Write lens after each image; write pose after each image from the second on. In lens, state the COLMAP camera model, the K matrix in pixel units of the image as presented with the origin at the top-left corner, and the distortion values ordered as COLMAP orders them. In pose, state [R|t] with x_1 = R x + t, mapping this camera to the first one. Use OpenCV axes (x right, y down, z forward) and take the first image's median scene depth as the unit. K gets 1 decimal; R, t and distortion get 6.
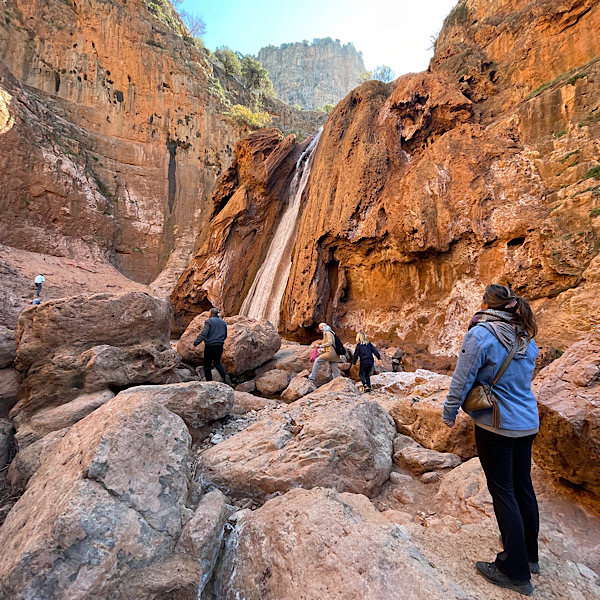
lens RADIAL K [[331.1, 0, 300.1], [0, 331.1, 308.6], [0, 0, 1]] dist [-0.001954, 0.002694]
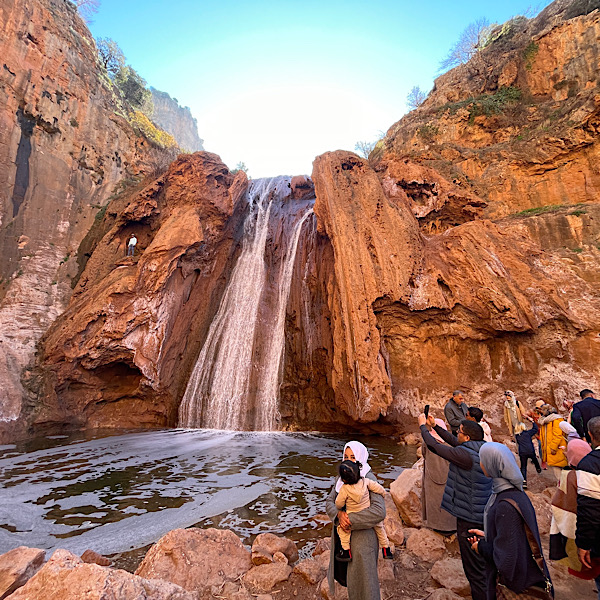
lens RADIAL K [[331.1, 0, 300.1], [0, 331.1, 308.6], [0, 0, 1]] dist [-0.001954, 0.002694]
pose [[0.823241, 0.126042, 0.553522, -0.373278], [-0.026263, 0.982453, -0.184653, -0.023050], [-0.567084, 0.137477, 0.812106, 0.300251]]
